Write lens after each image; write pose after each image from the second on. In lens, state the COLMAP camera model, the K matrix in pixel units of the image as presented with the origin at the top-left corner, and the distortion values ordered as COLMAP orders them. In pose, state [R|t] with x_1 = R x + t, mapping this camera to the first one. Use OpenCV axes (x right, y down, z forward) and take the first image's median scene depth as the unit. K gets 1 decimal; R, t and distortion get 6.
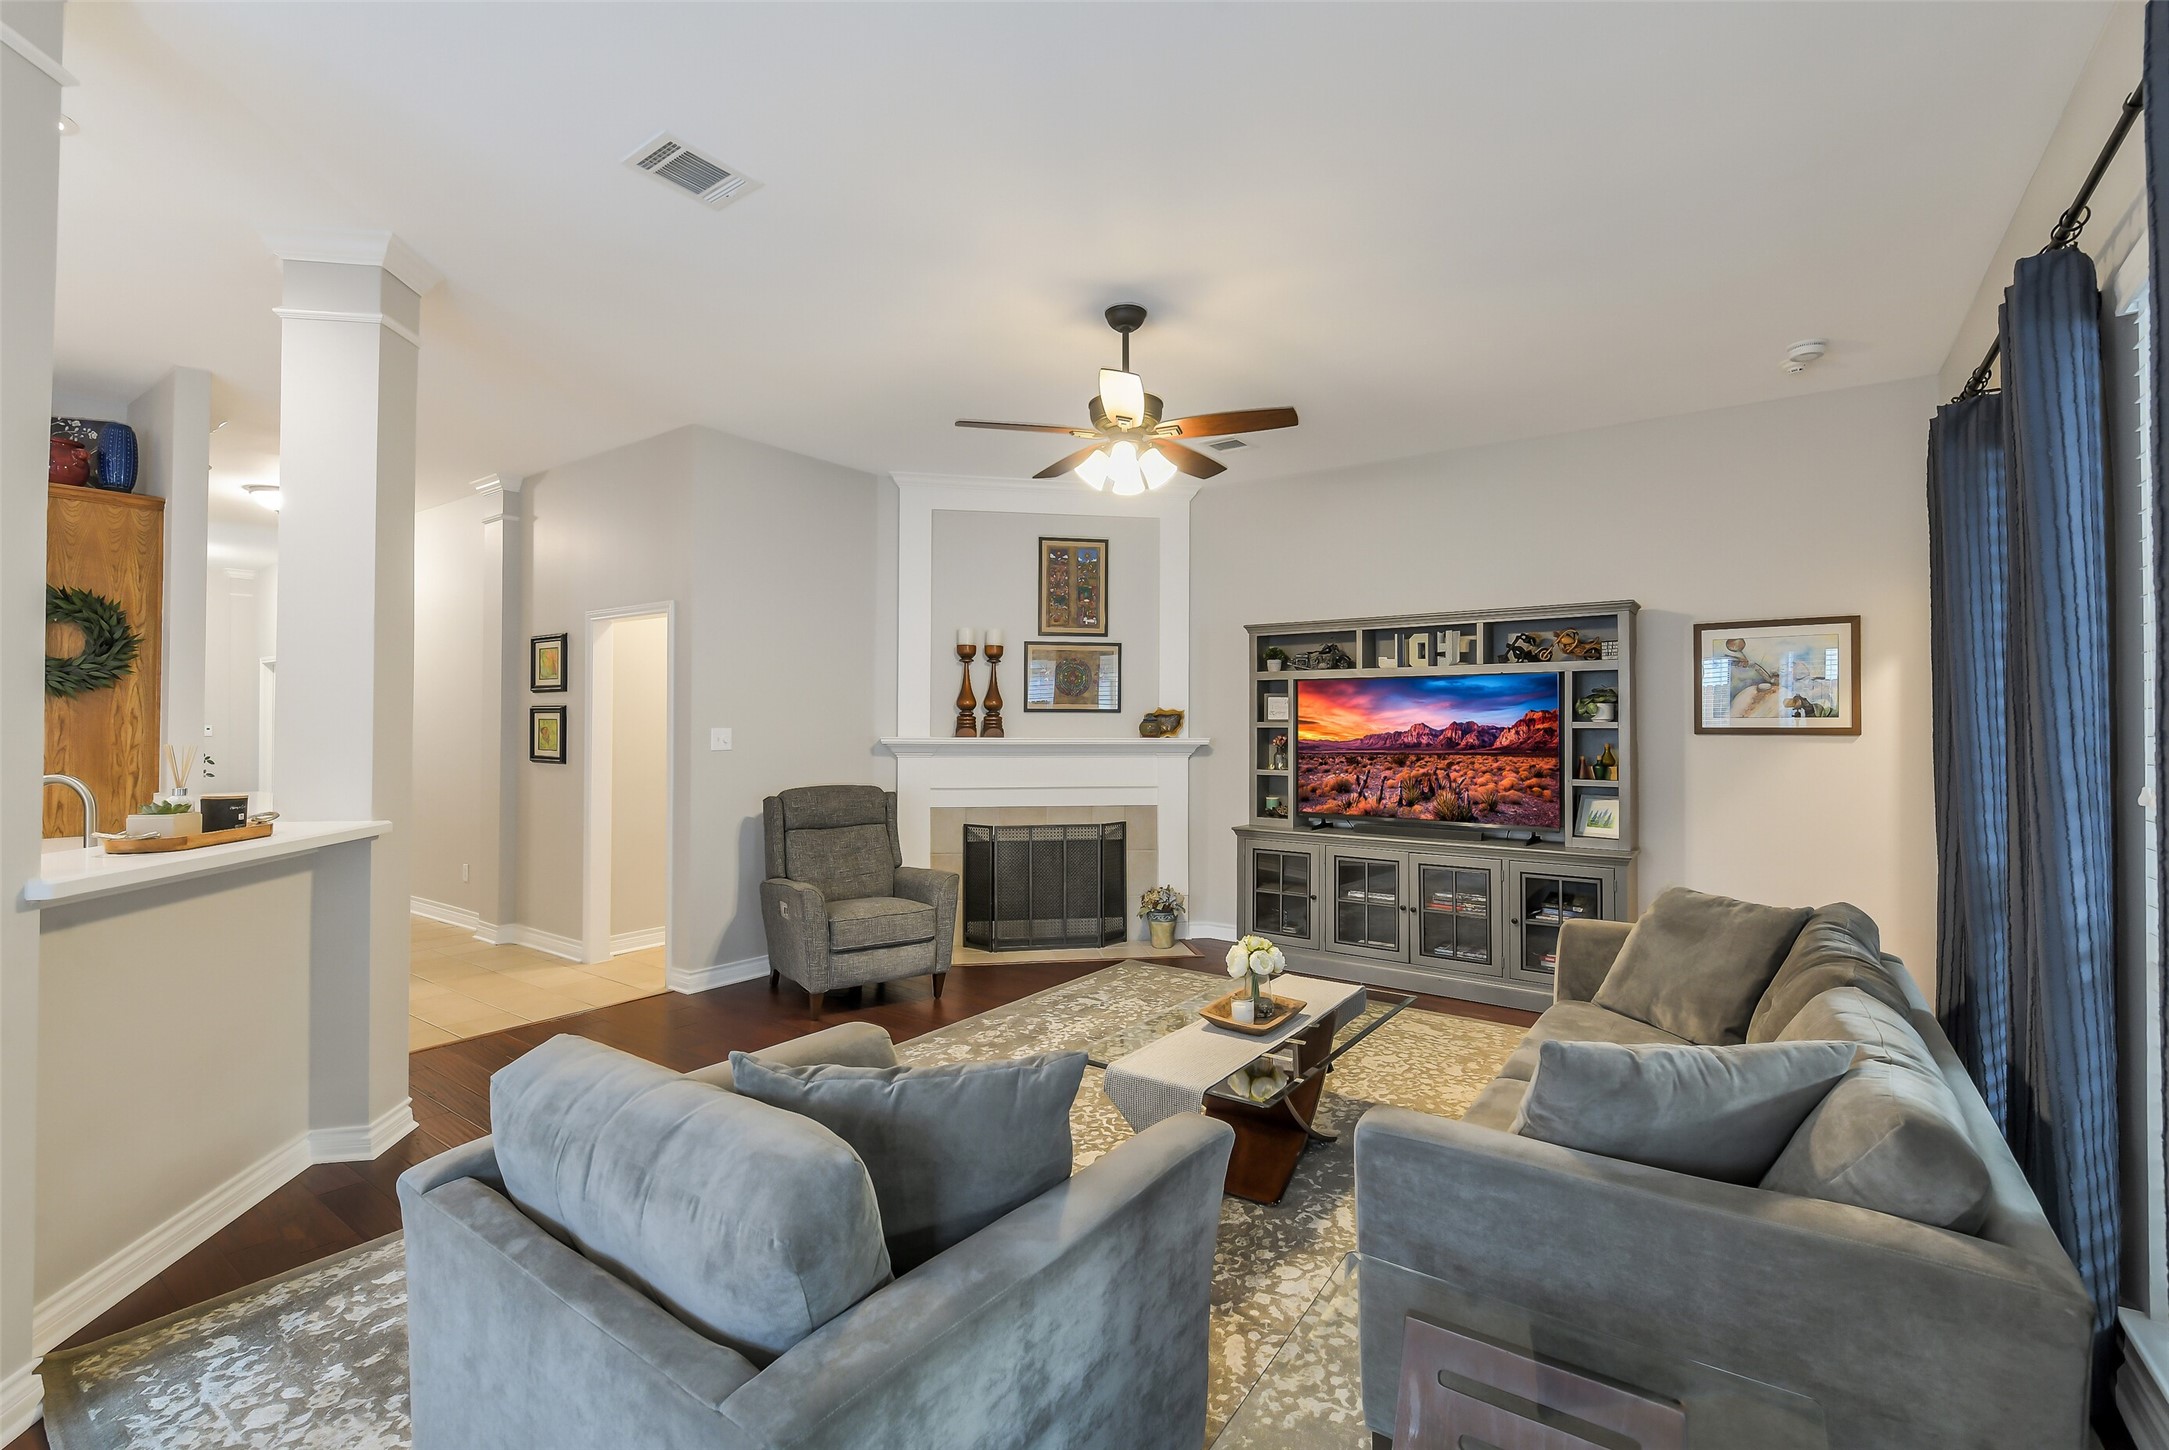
lens RADIAL K [[949.3, 0, 1102.8], [0, 949.3, 710.2], [0, 0, 1]] dist [-0.000727, -0.000468]
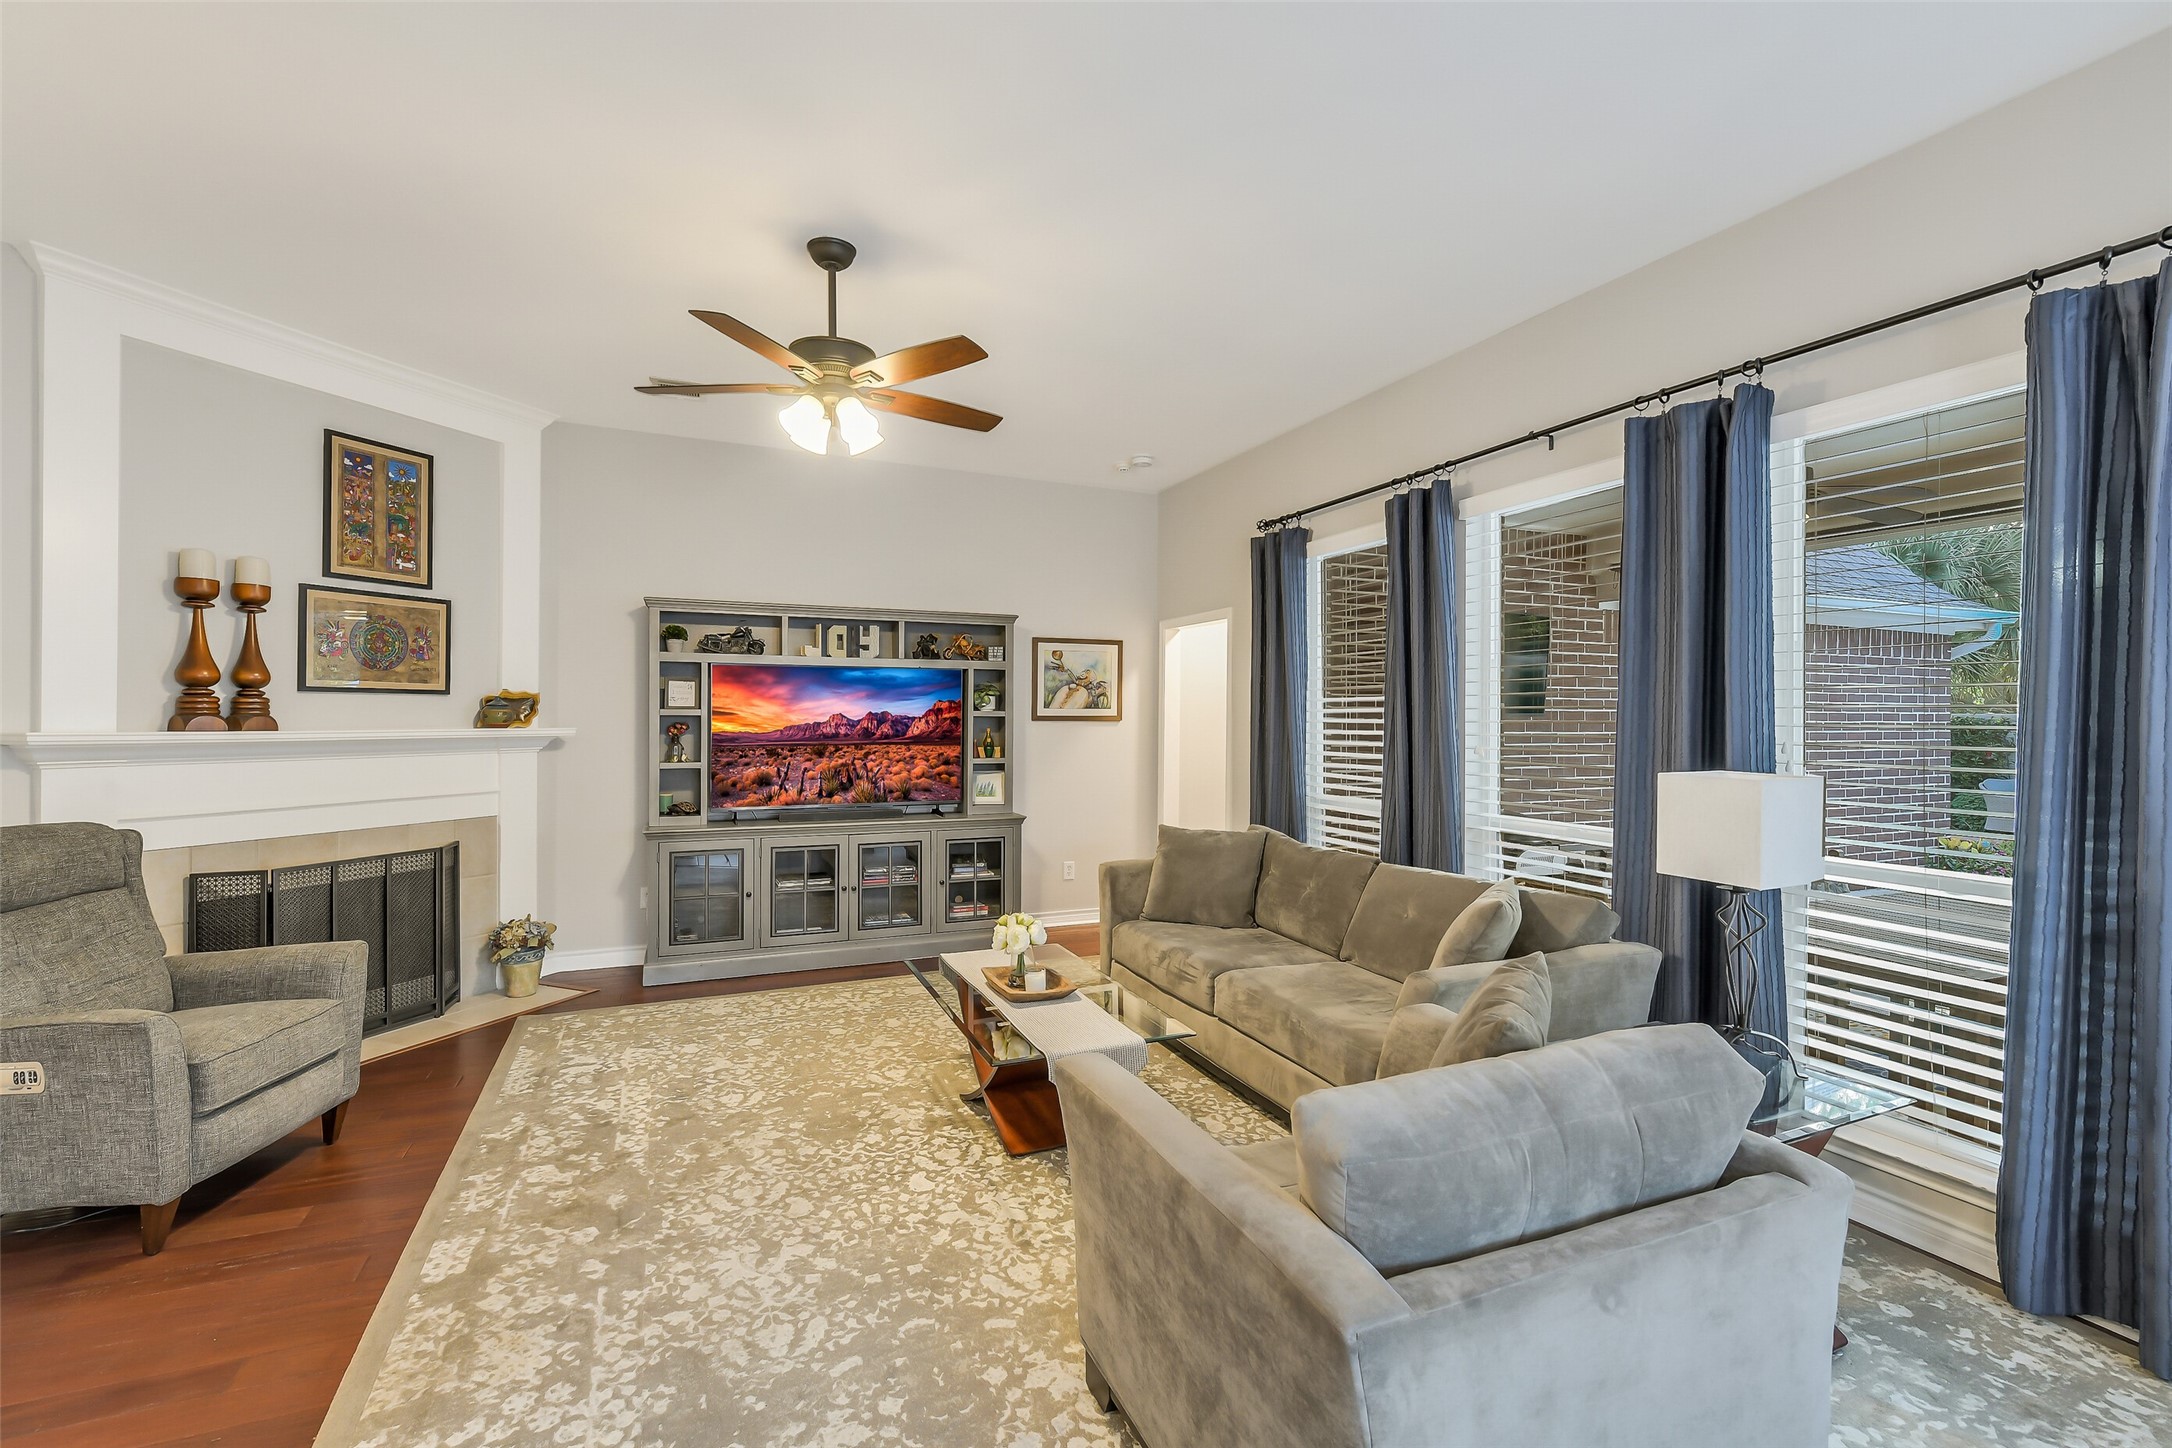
lens RADIAL K [[950.6, 0, 1084.9], [0, 950.6, 718.6], [0, 0, 1]] dist [-0.000727, -0.000468]
pose [[0.512203, -0.001947, 0.858862, -0.431470], [-0.016850, 0.999782, 0.012315, 0.003878], [-0.858699, -0.020779, 0.512059, 0.235928]]
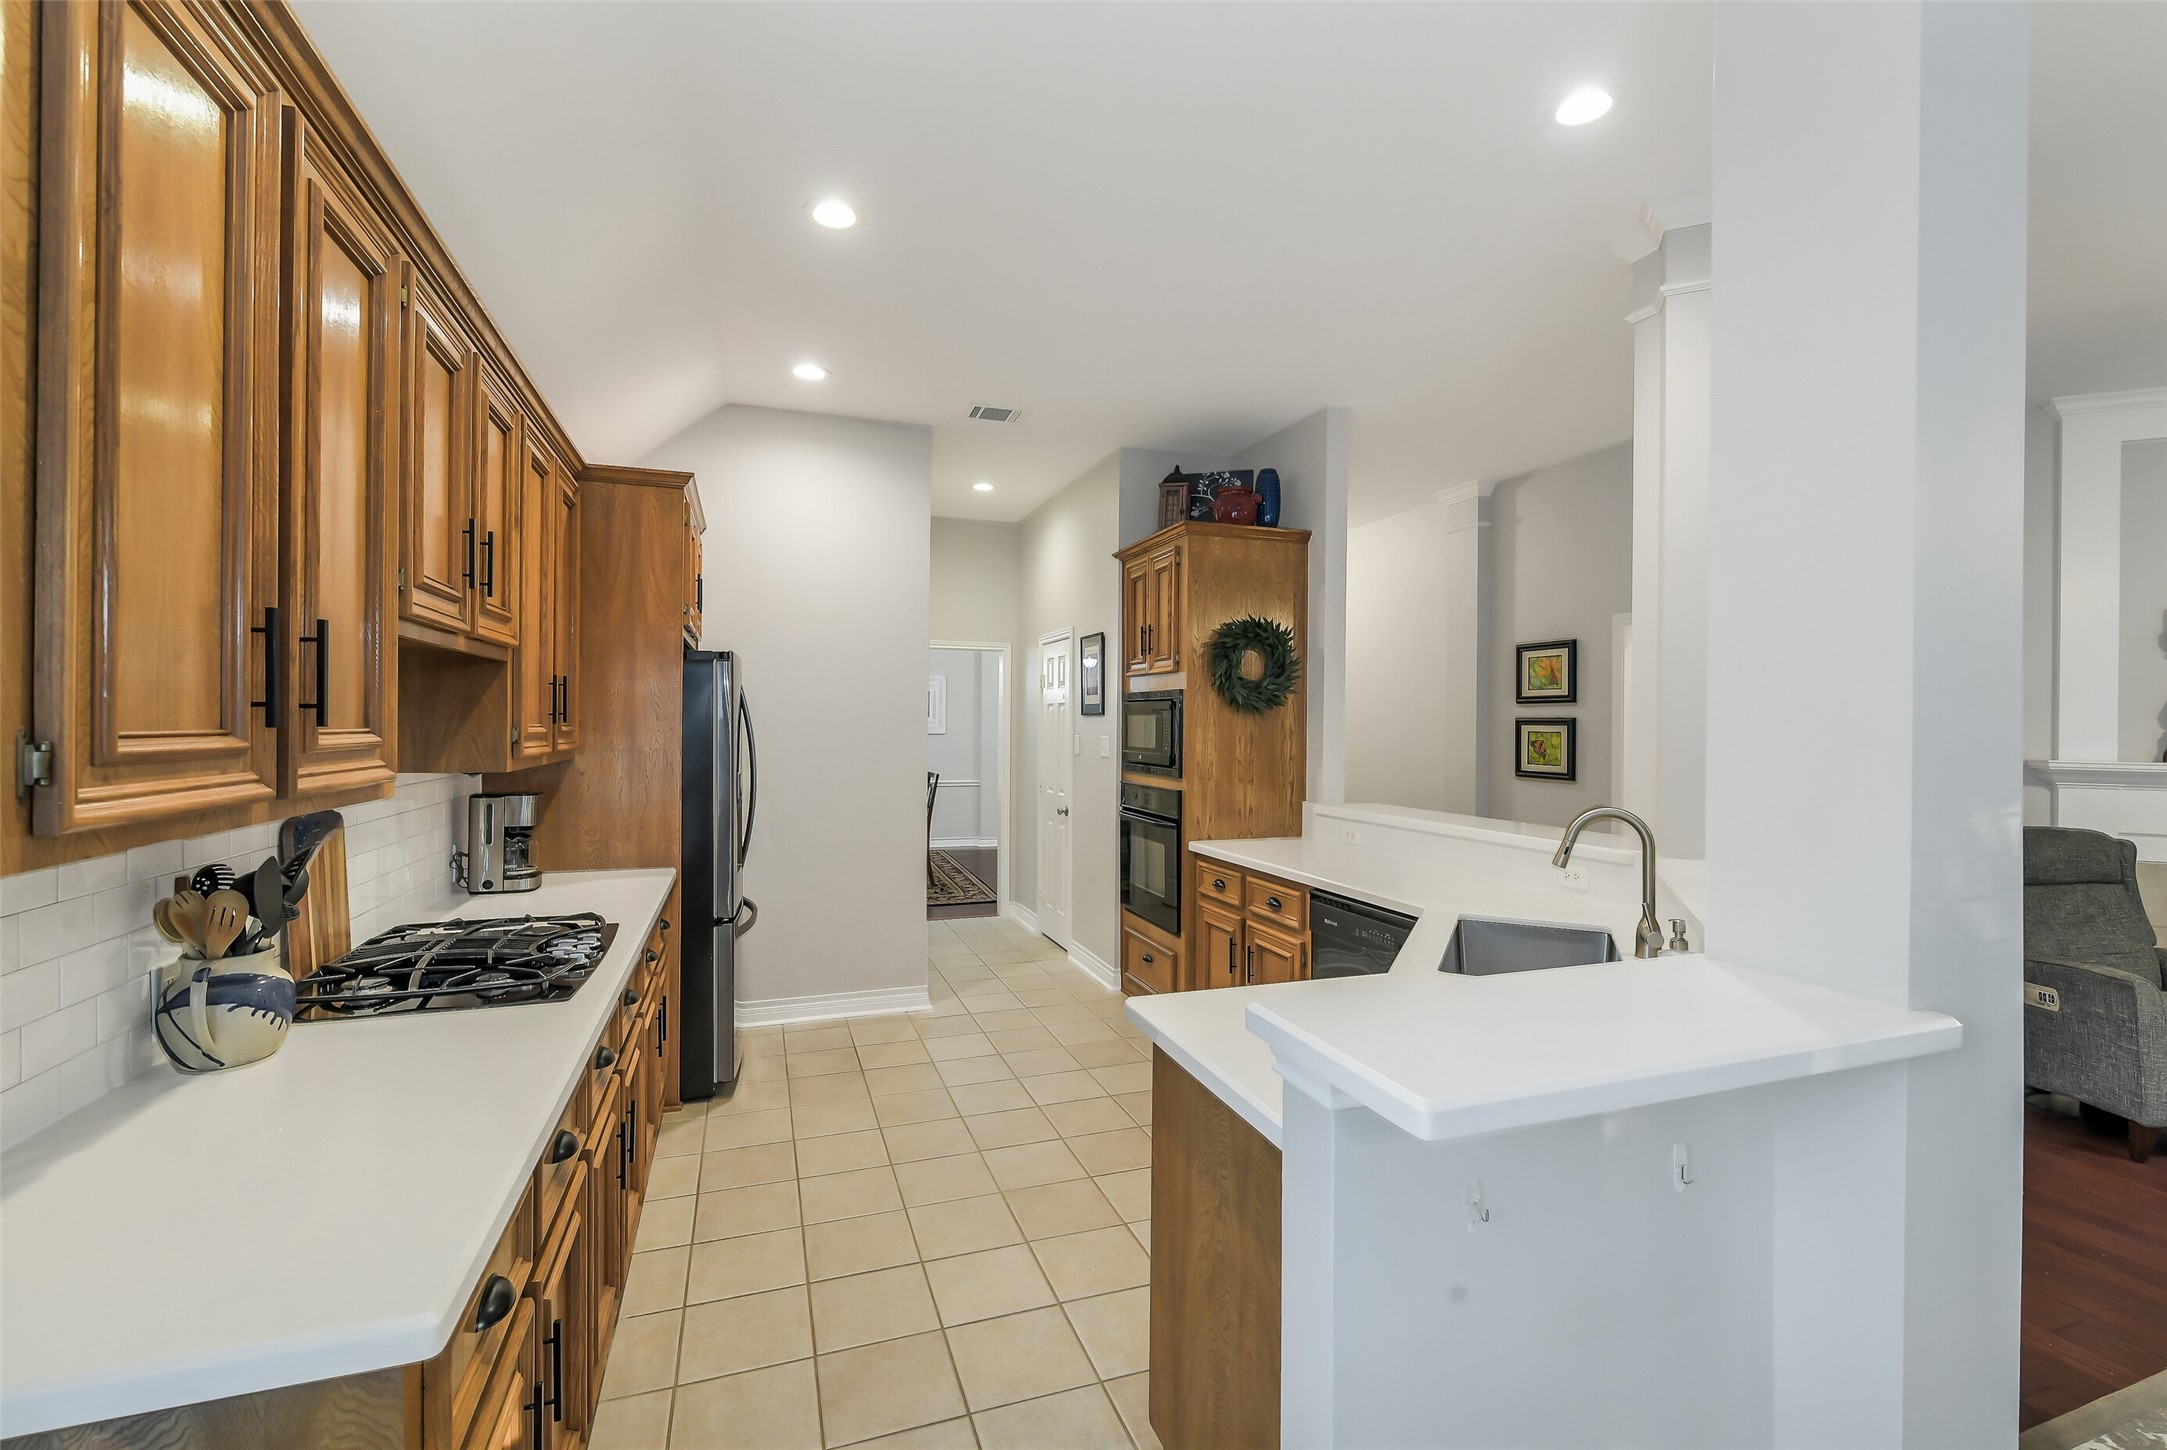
lens RADIAL K [[948.4, 0, 1076.2], [0, 948.4, 719.3], [0, 0, 1]] dist [-0.000727, -0.000468]
pose [[0.822678, 0.002546, -0.568502, -0.486615], [0.003350, 0.999951, 0.009326, -0.015493], [0.568498, -0.009577, 0.822629, -0.042344]]
